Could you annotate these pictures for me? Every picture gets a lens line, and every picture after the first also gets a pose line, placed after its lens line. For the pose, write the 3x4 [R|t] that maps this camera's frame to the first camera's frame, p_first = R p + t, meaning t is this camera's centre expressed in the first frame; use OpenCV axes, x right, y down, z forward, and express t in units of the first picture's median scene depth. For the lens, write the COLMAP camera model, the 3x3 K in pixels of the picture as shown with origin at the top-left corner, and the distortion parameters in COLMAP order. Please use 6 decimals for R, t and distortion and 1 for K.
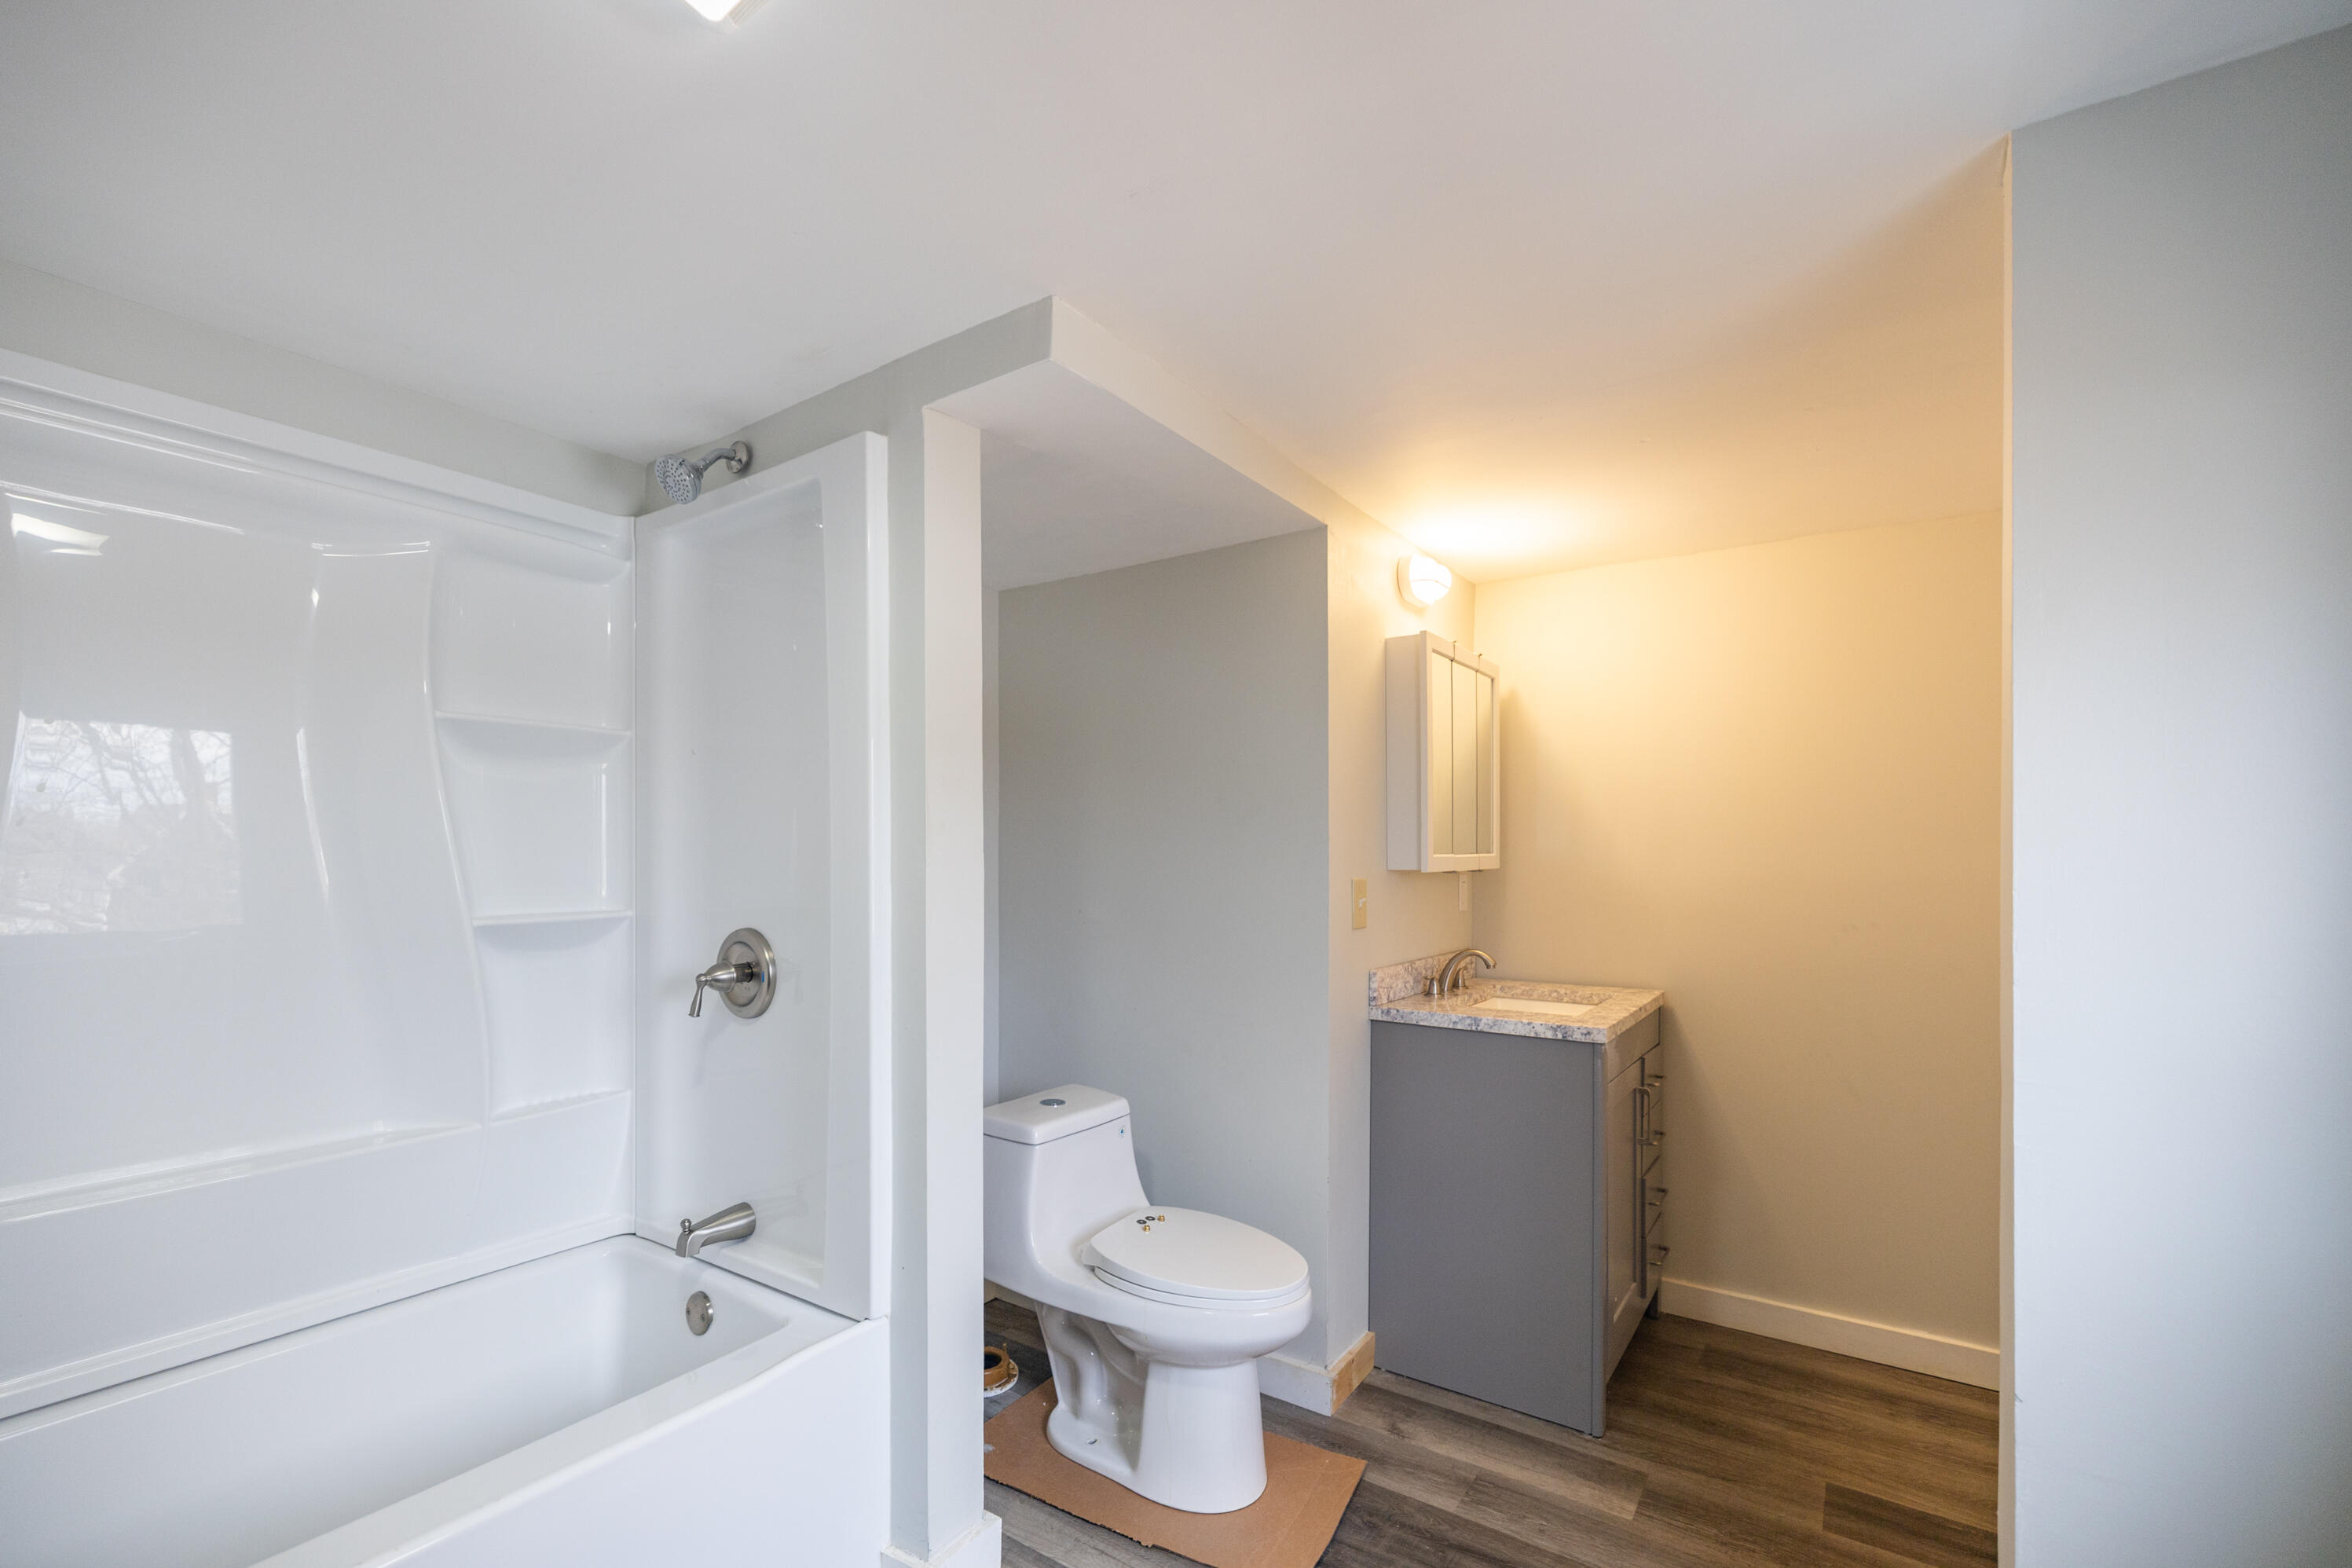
lens RADIAL K [[1014.8, 0, 1177.3], [0, 1014.8, 775.2], [0, 0, 1]] dist [-0.000330, -0.000546]
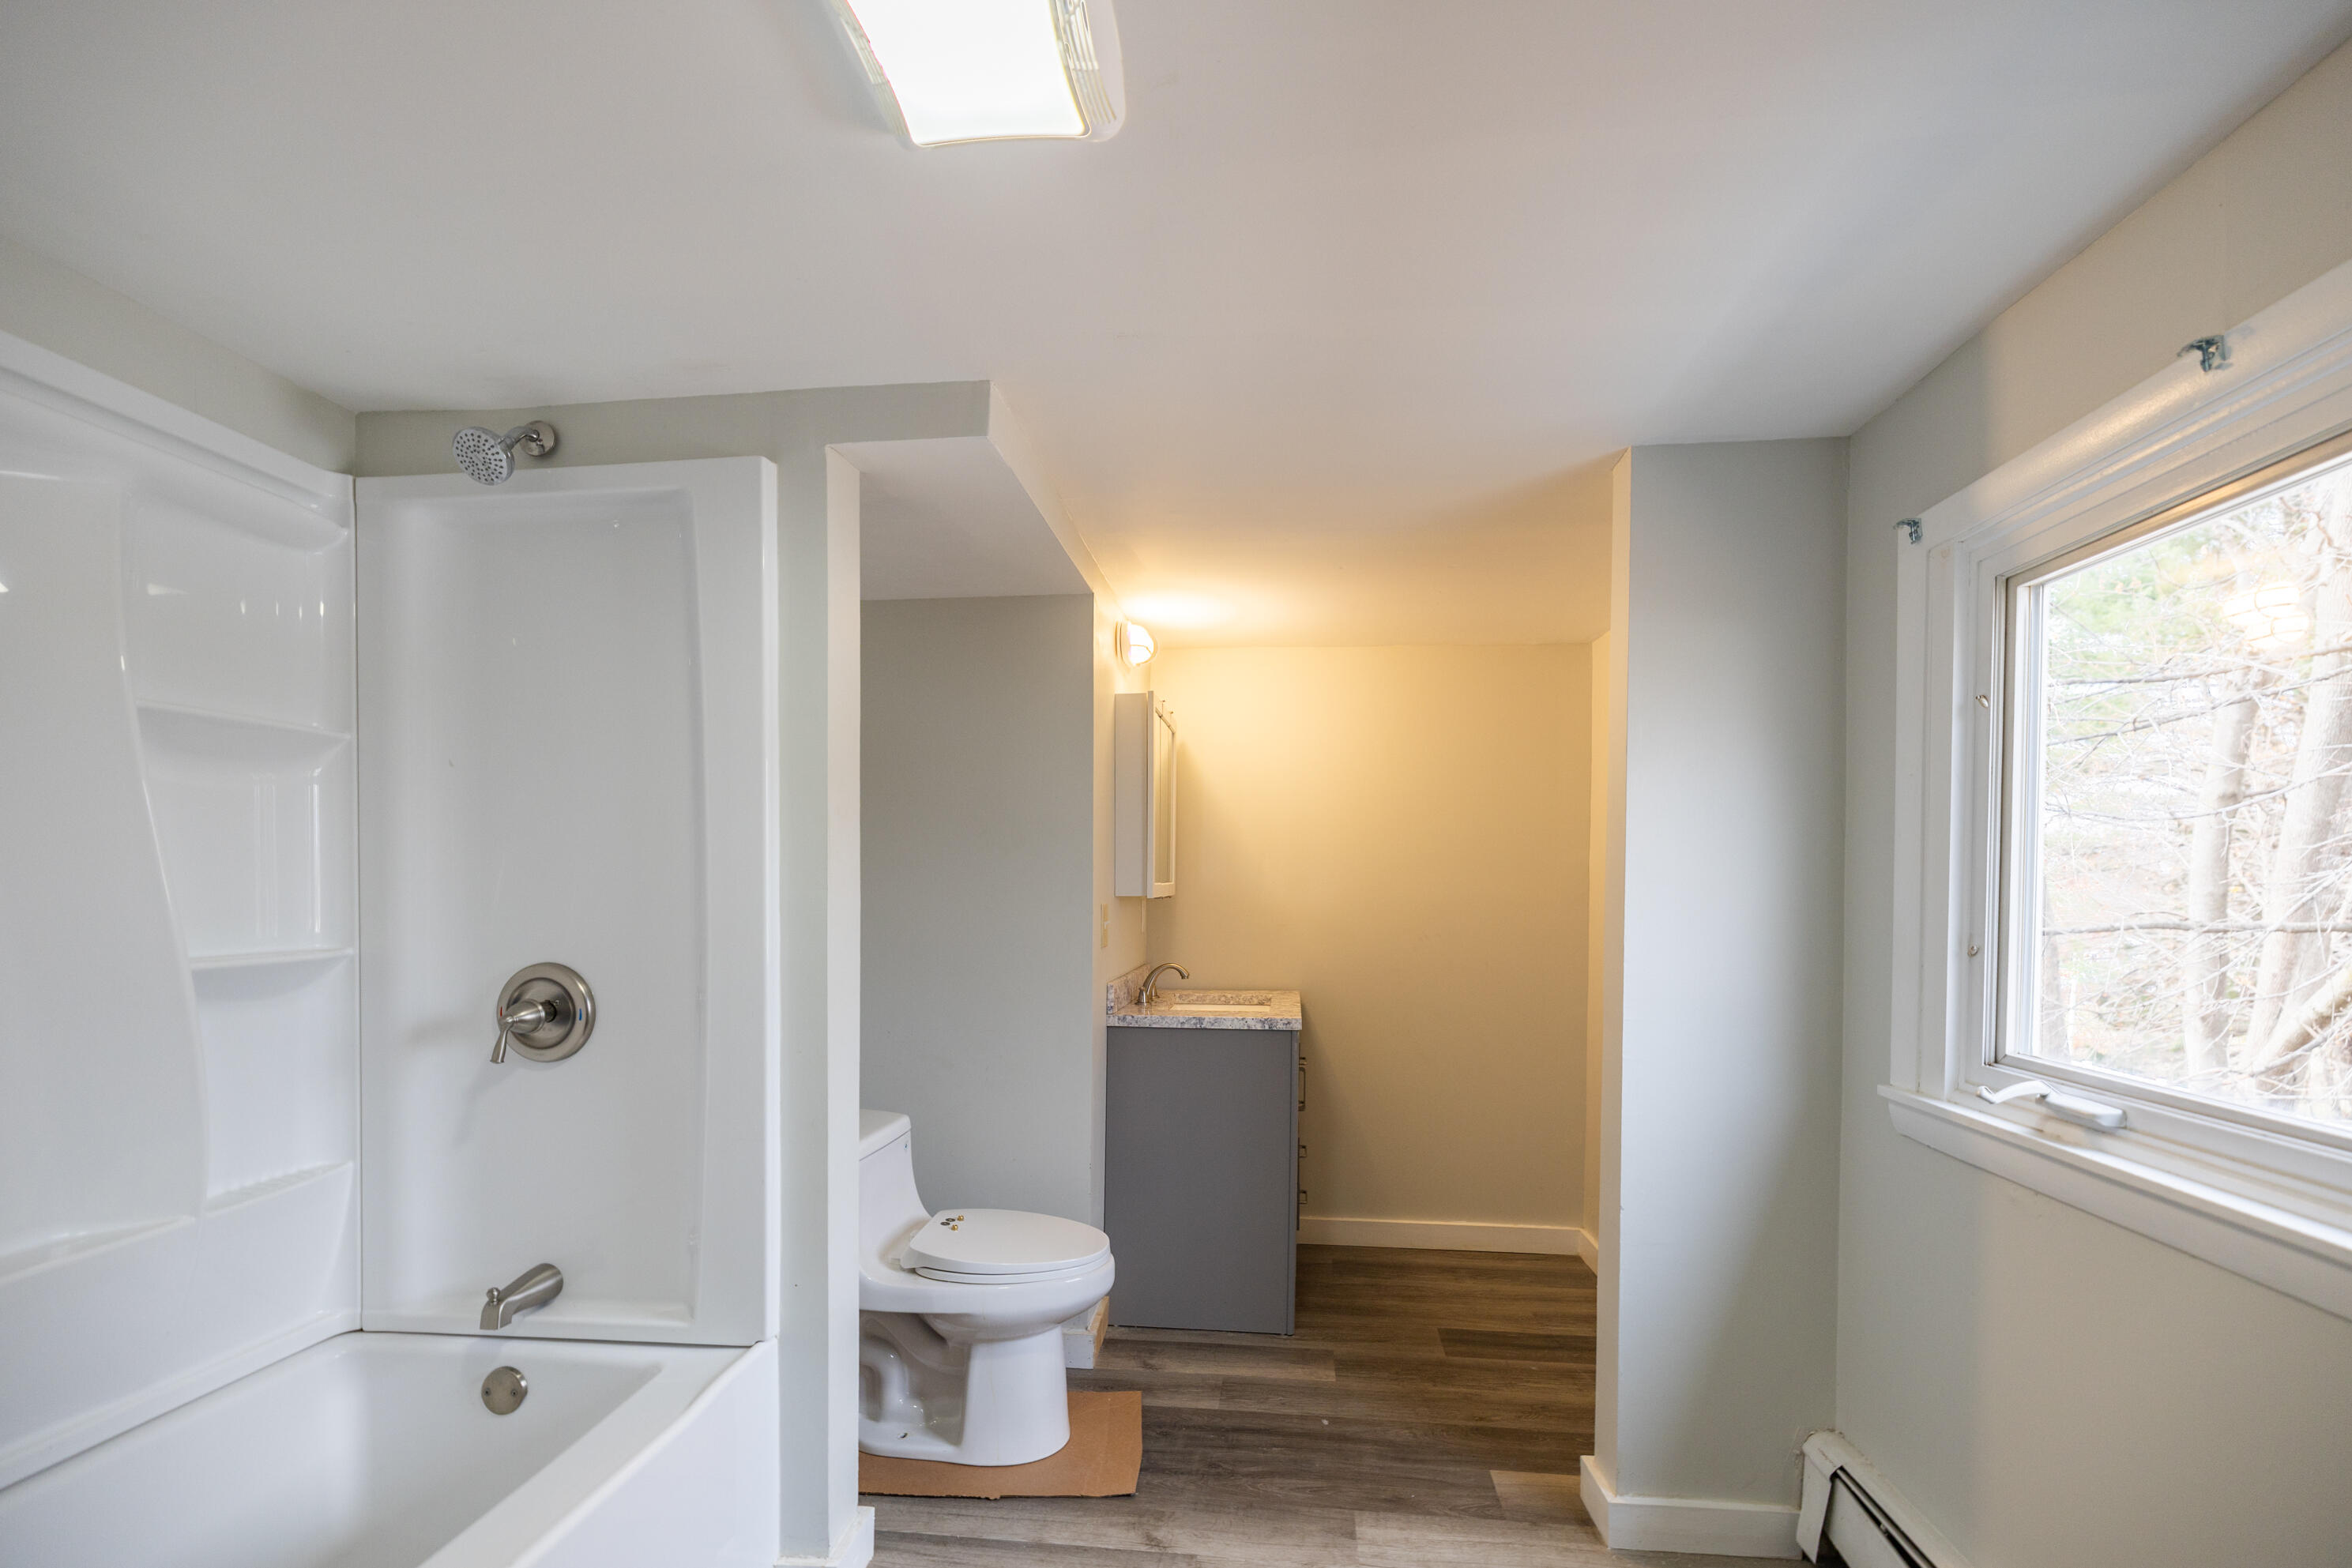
lens RADIAL K [[1045.9, 0, 1177.9], [0, 1045.9, 801.8], [0, 0, 1]] dist [-0.001002, -0.000213]
pose [[0.875492, 0.039367, 0.481627, -0.388318], [-0.039744, 0.999165, -0.009422, -0.006676], [-0.481596, -0.010893, 0.876326, -0.090014]]
